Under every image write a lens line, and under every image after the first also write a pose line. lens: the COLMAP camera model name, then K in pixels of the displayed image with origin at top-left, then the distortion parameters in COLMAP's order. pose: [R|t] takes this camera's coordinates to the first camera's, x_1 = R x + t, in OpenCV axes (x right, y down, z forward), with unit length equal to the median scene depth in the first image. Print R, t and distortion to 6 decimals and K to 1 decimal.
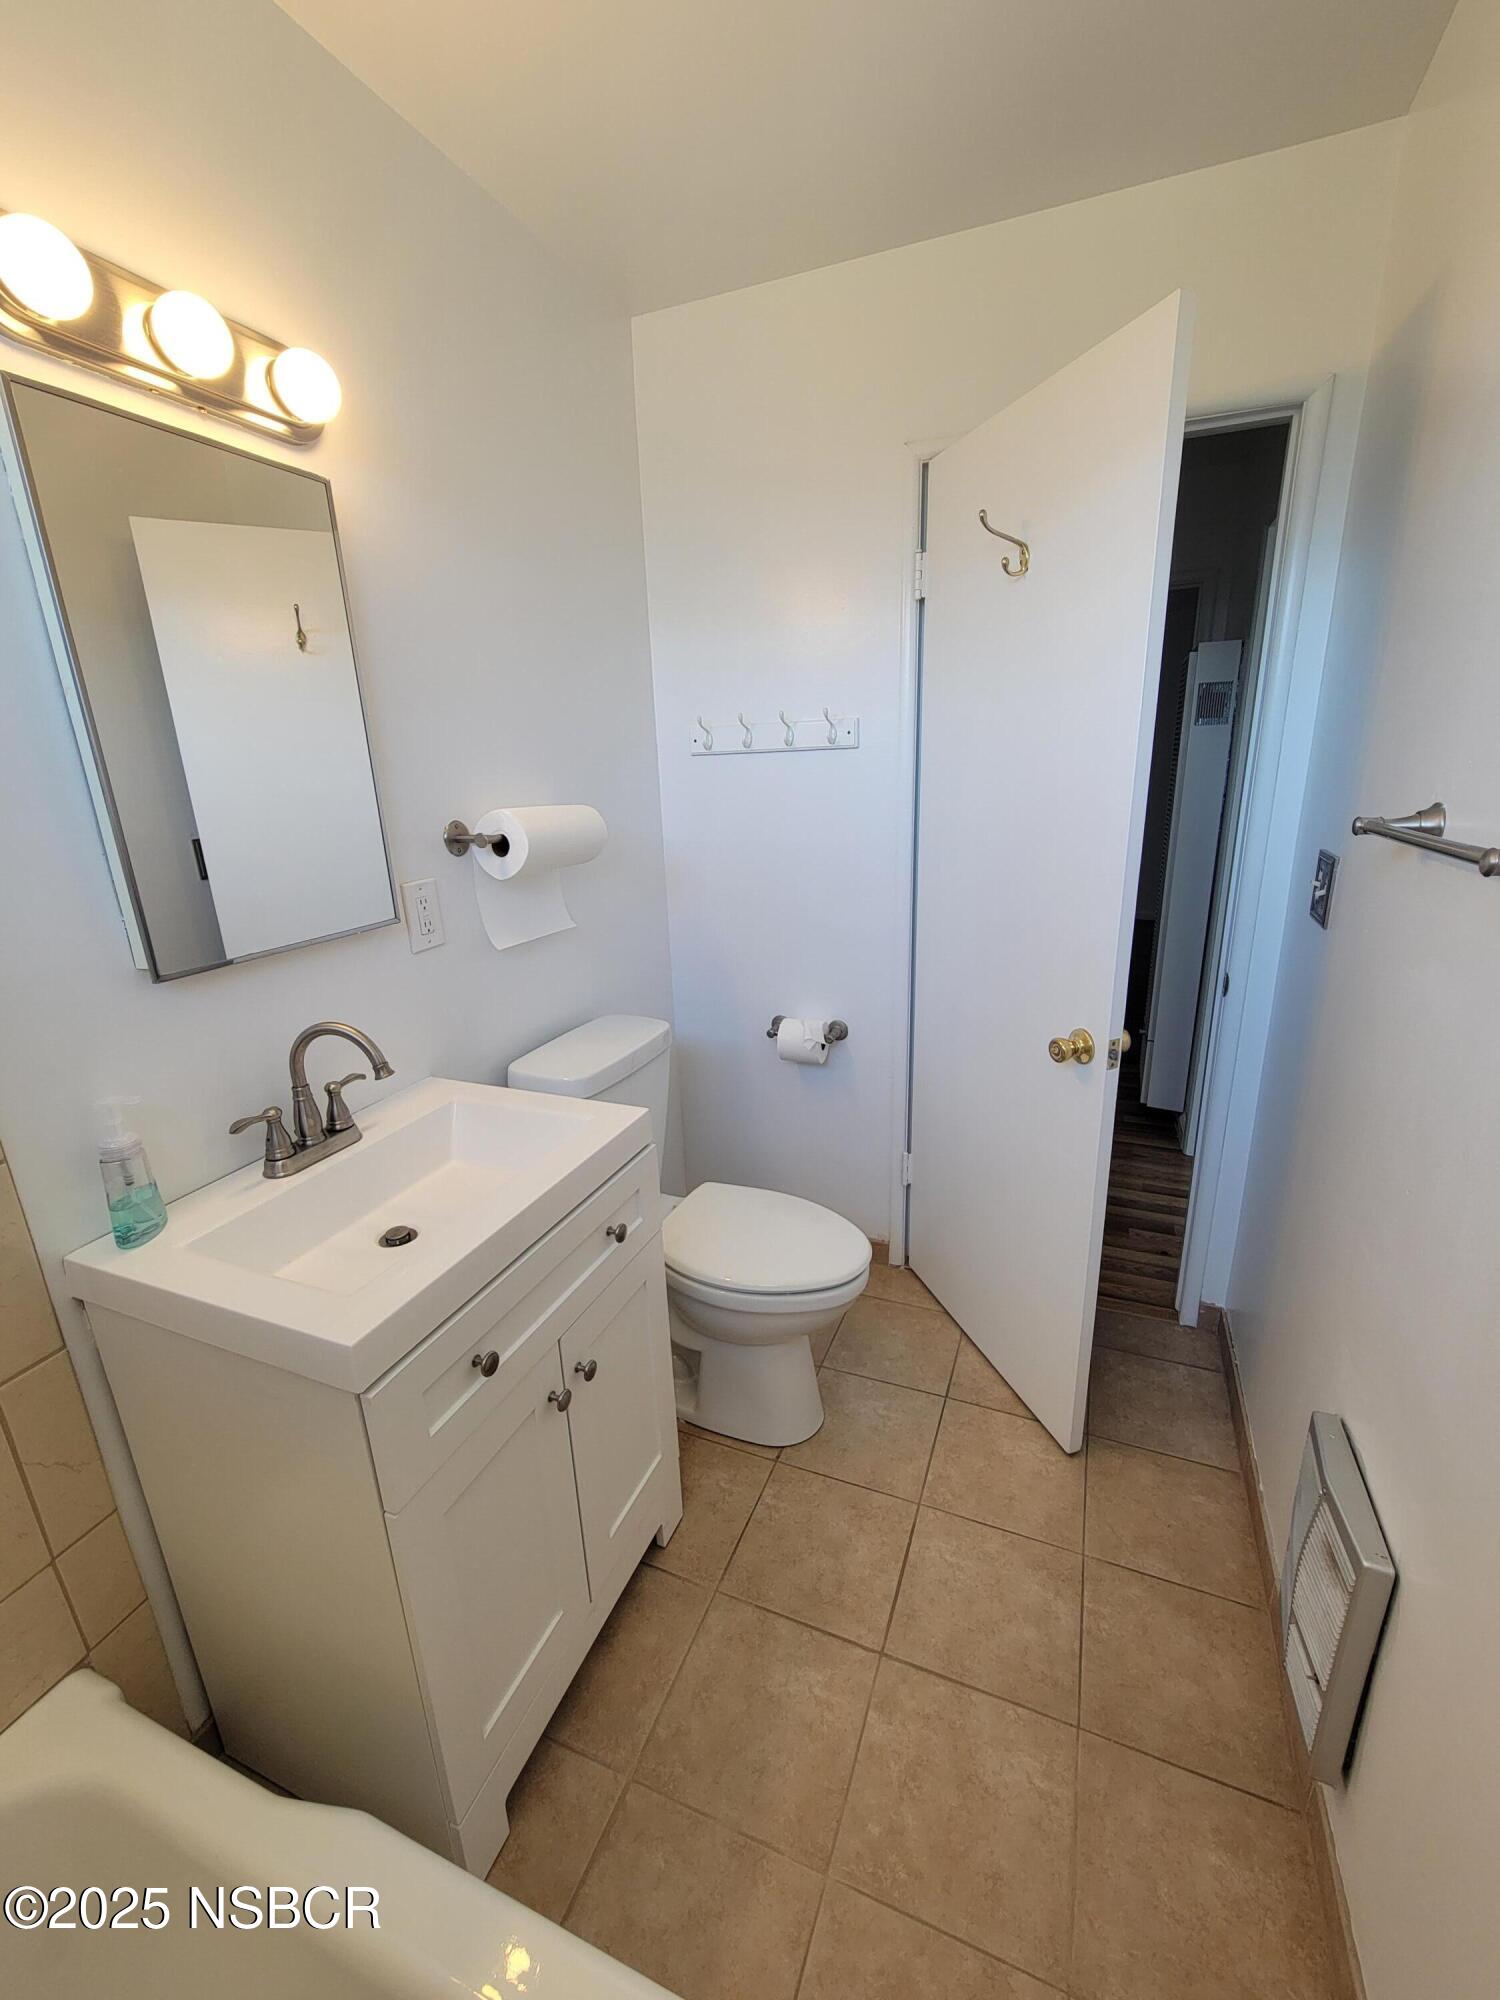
lens RADIAL K [[819.6, 0, 754.2], [0, 819.6, 1004.0], [0, 0, 1]] dist [0.002334, -0.001026]
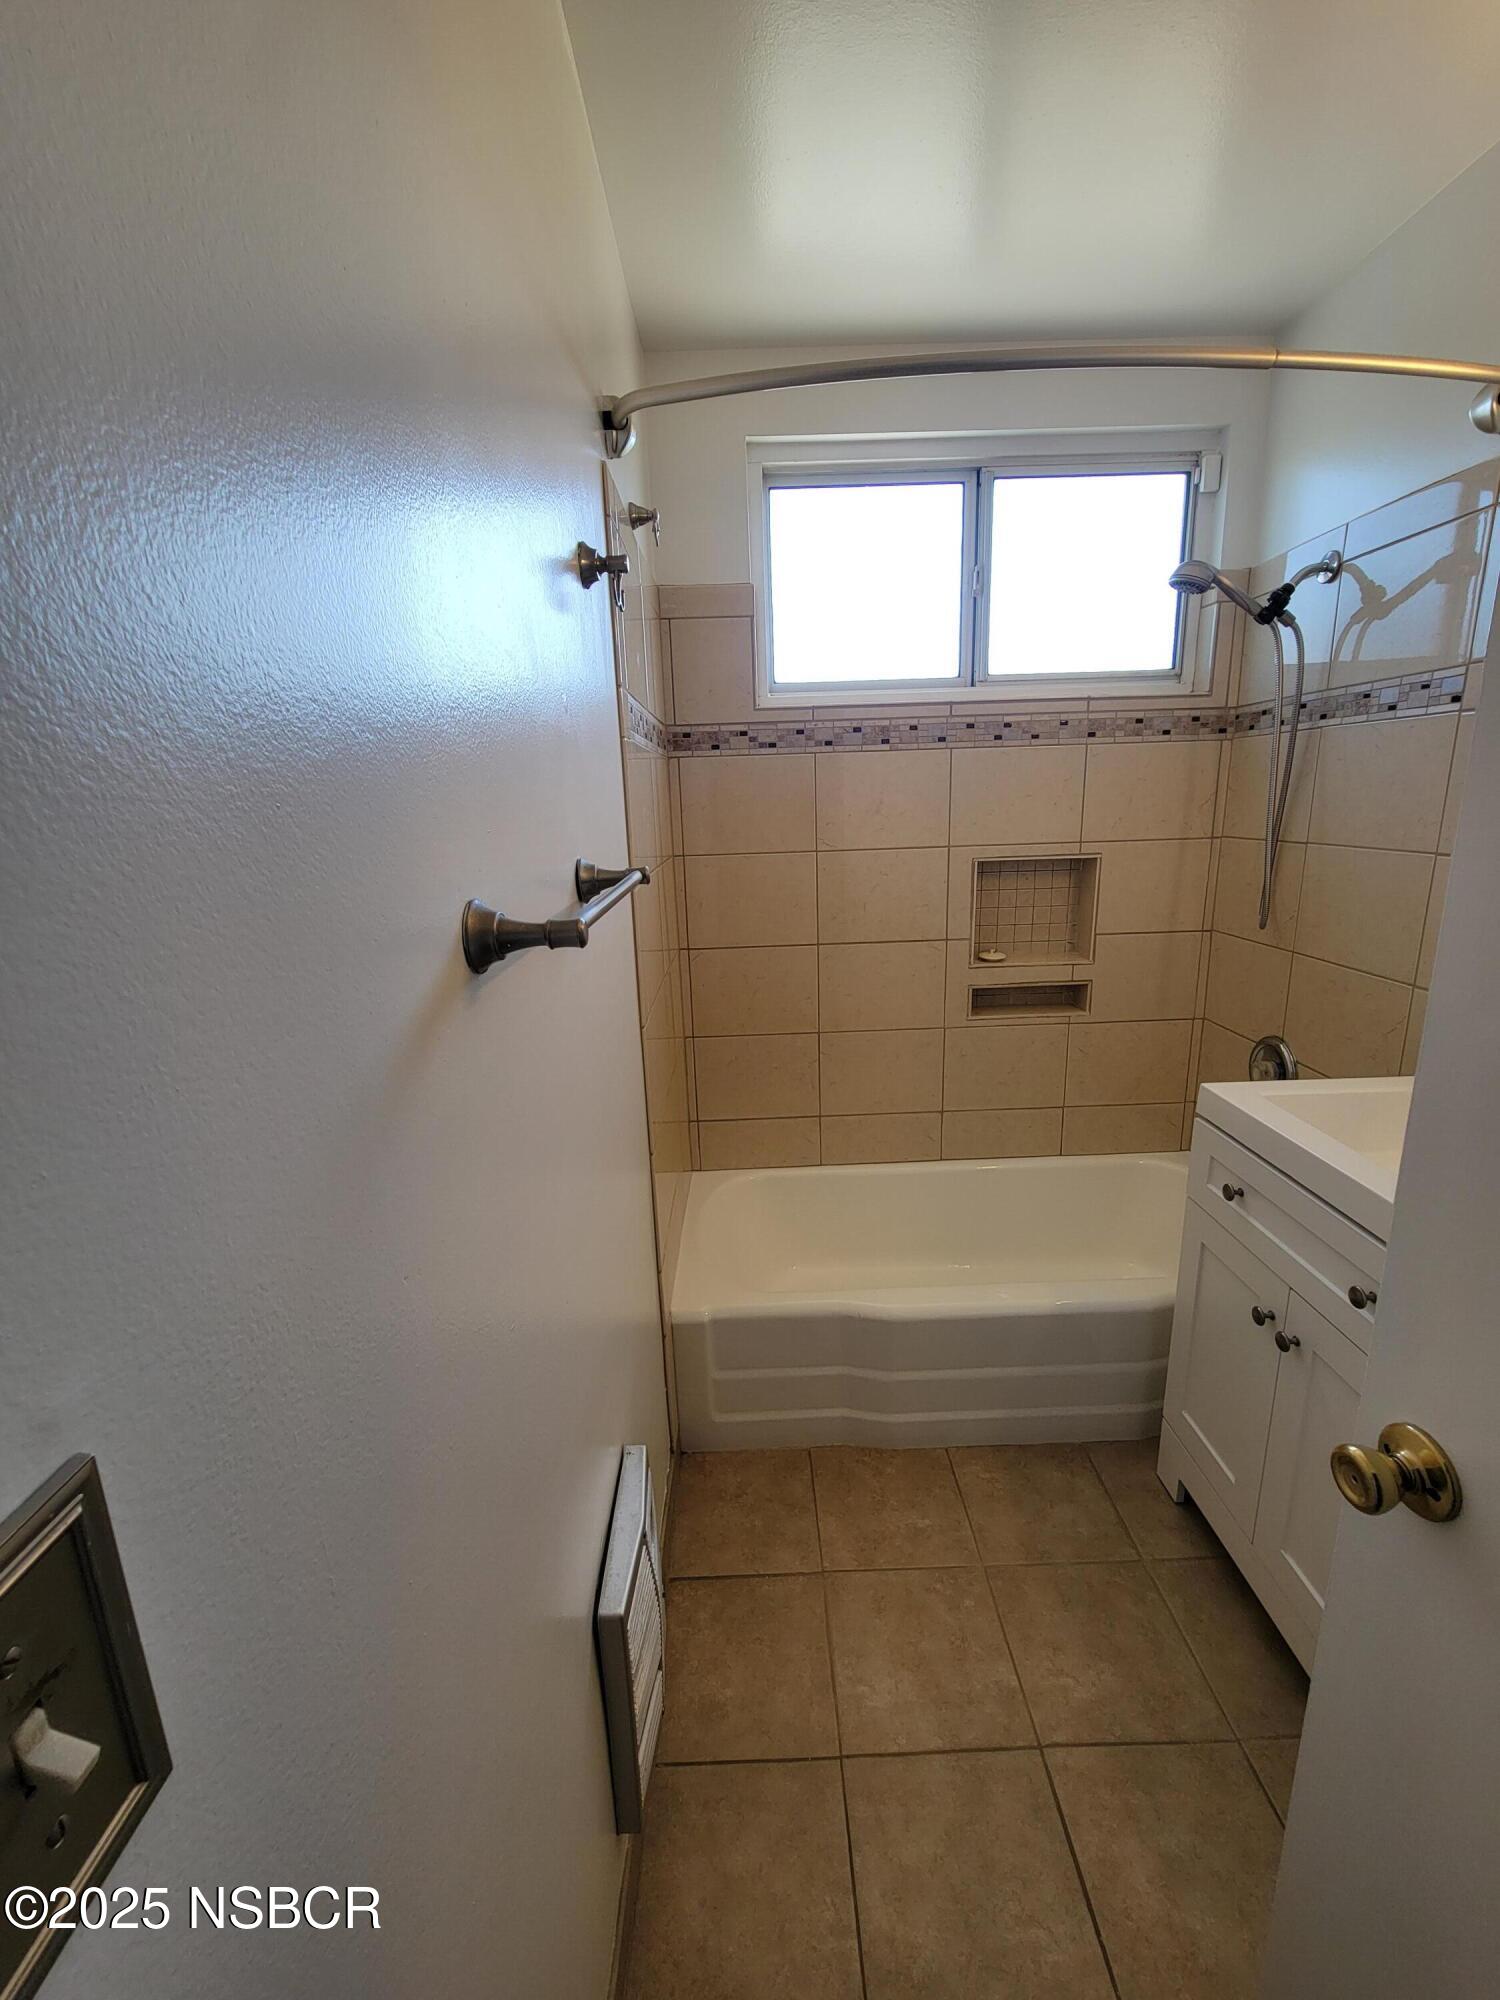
lens RADIAL K [[819.6, 0, 754.2], [0, 819.6, 1004.0], [0, 0, 1]] dist [0.002334, -0.001026]
pose [[-0.917426, 0.155559, -0.366238, 0.695890], [-0.055130, 0.861844, 0.504169, -0.394493], [0.394068, 0.482728, -0.782102, 1.262276]]
